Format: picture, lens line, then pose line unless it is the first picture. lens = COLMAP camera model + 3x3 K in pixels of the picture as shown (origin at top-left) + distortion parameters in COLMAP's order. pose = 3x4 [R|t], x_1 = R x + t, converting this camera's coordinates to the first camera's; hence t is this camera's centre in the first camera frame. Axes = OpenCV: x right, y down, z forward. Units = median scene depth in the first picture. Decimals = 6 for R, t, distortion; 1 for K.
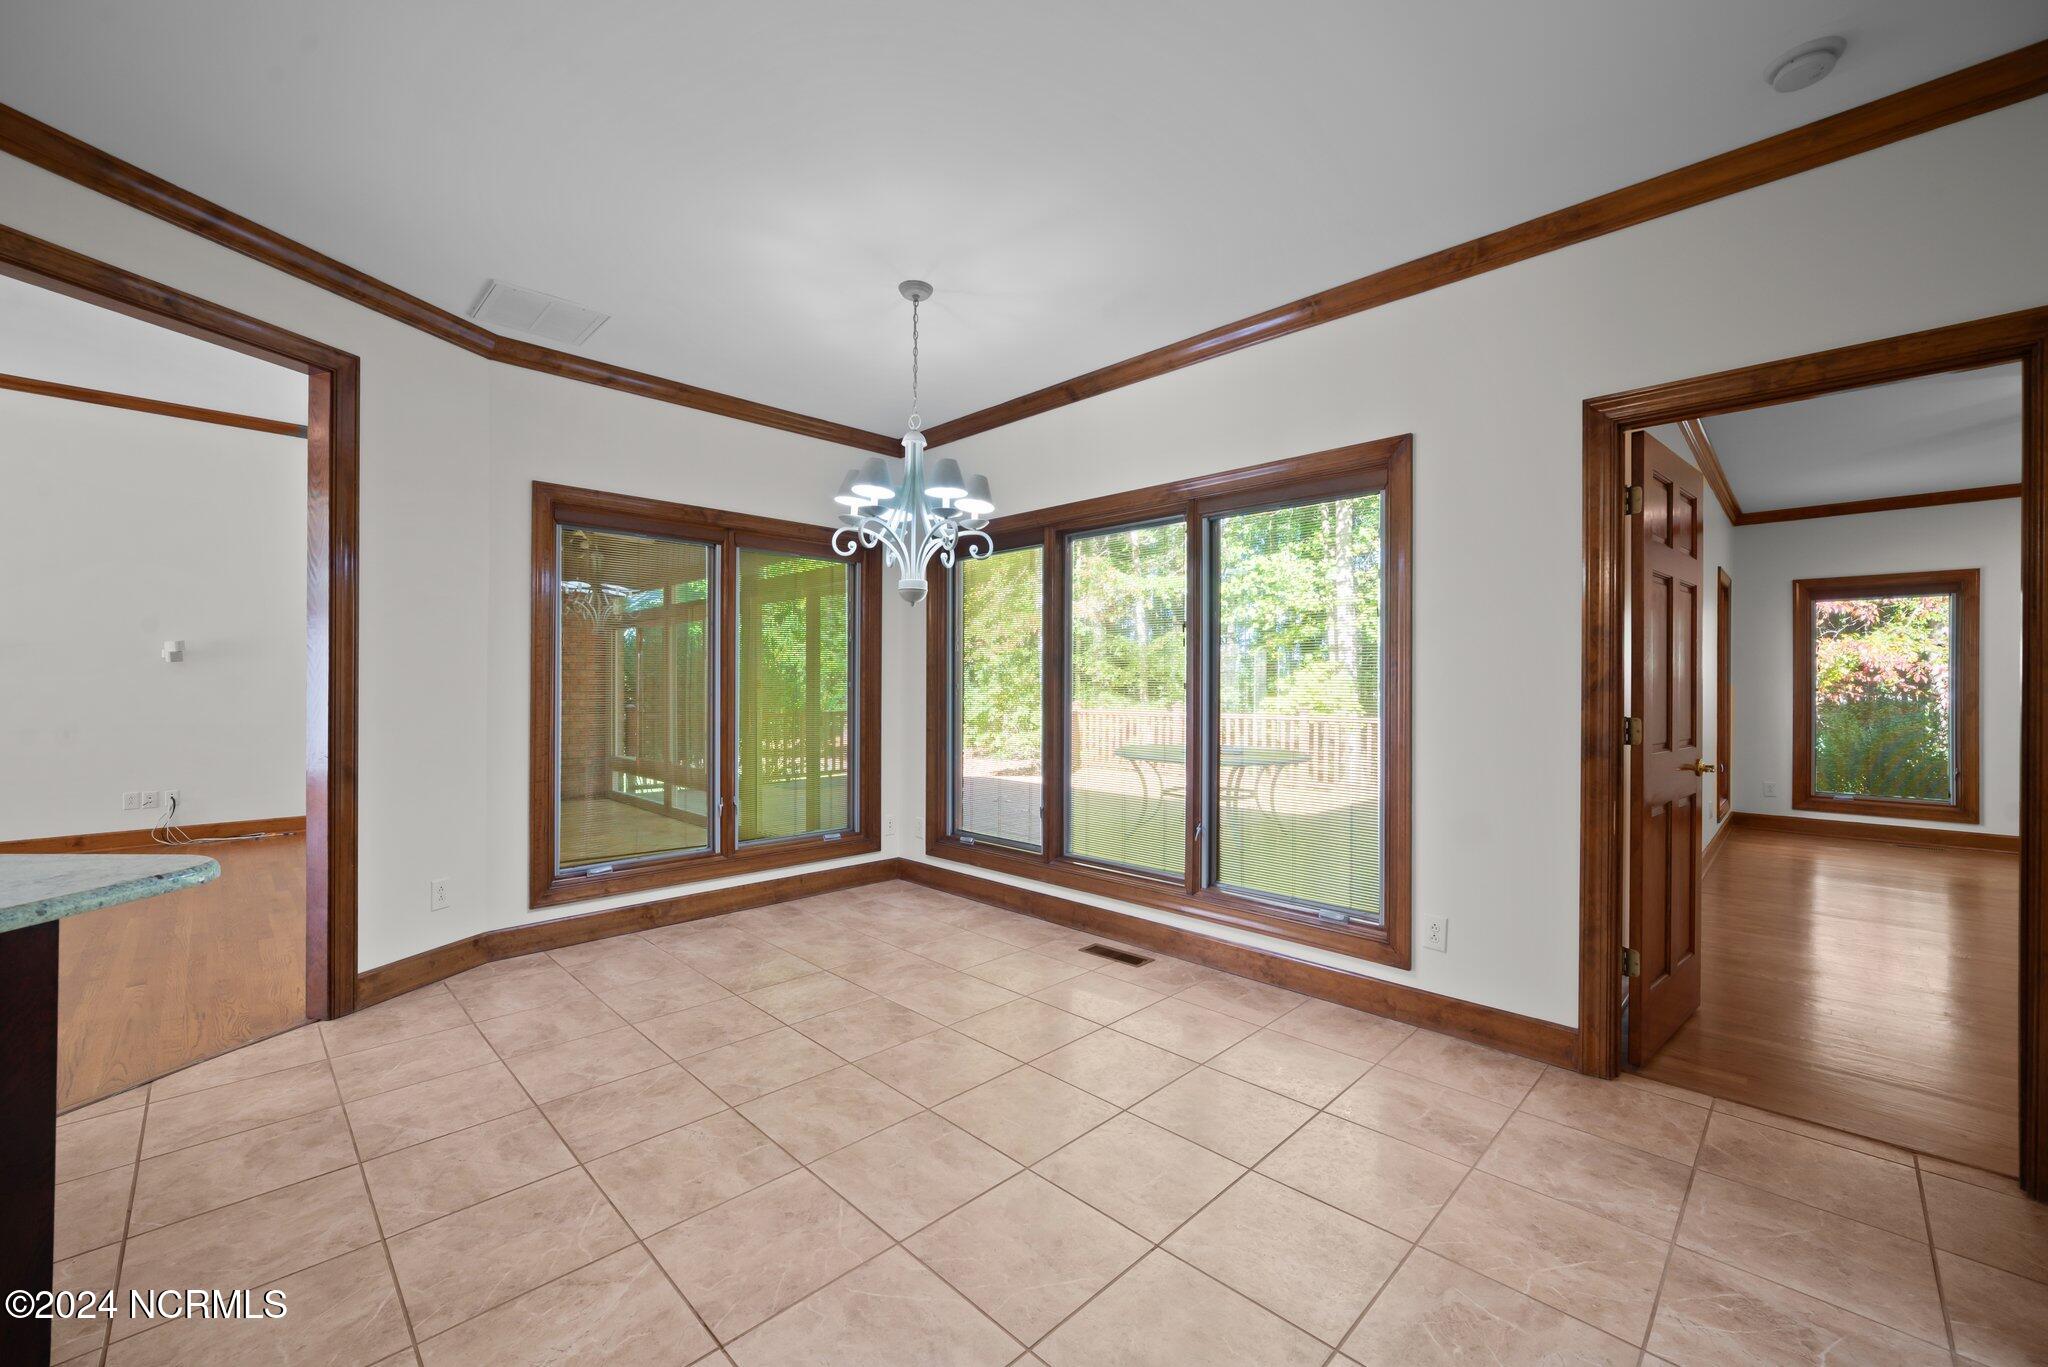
lens RADIAL K [[818.9, 0, 1024.4], [0, 818.9, 681.9], [0, 0, 1]] dist [-0.013928, 0.001787]
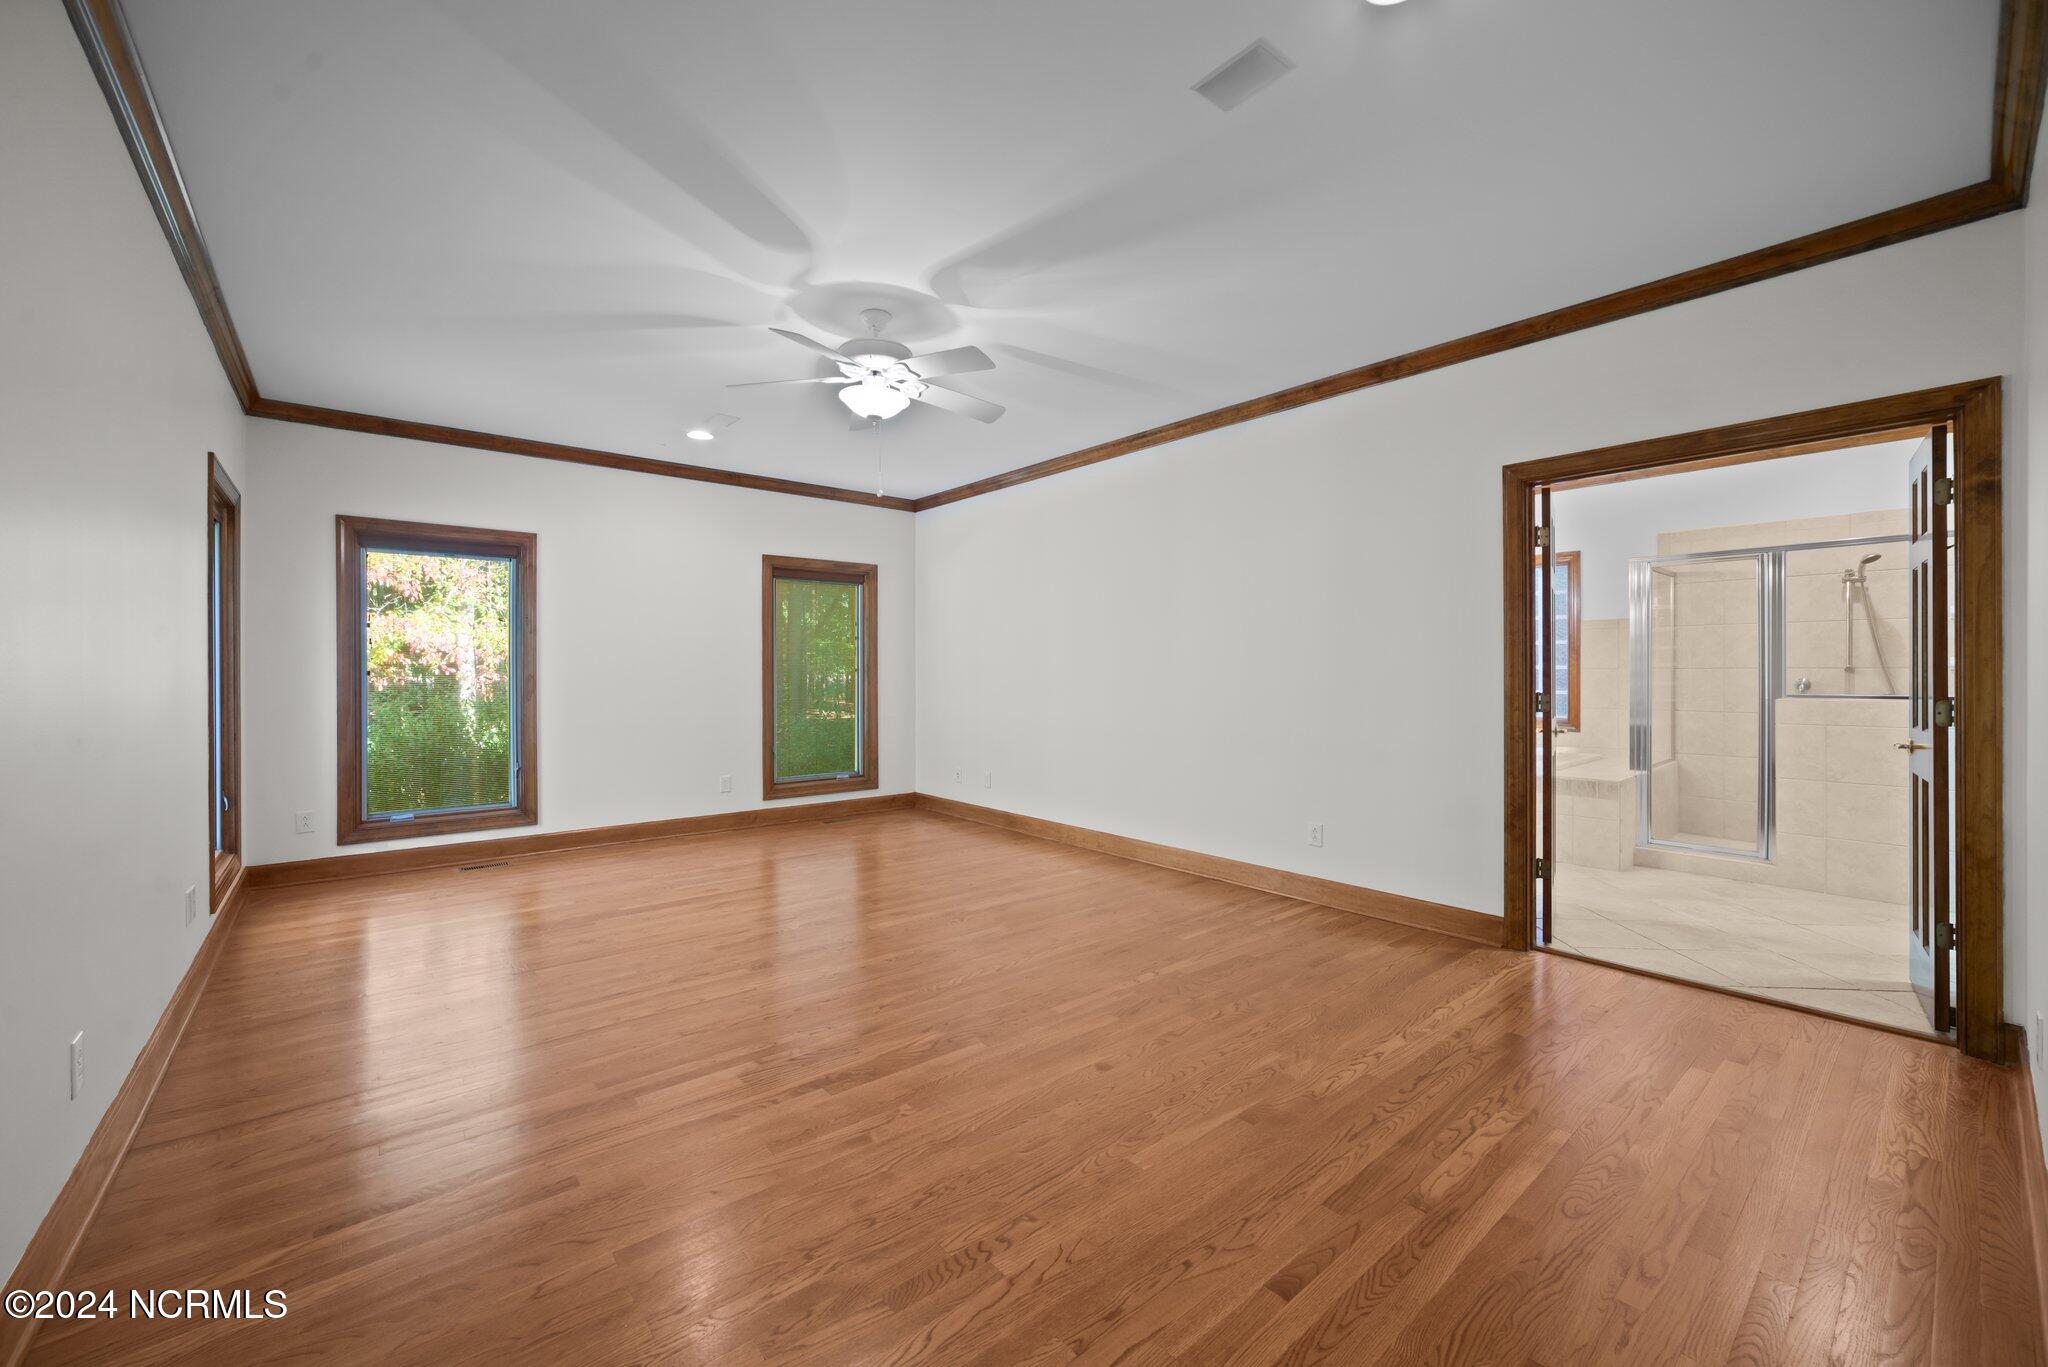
lens RADIAL K [[818.9, 0, 1017.0], [0, 818.9, 671.2], [0, 0, 1]] dist [-0.013928, 0.001787]
pose [[0.110297, -0.006383, 0.993878, 0.307320], [-0.000797, 0.999978, 0.006511, 0.002303], [-0.993898, -0.001511, 0.110290, 0.327483]]
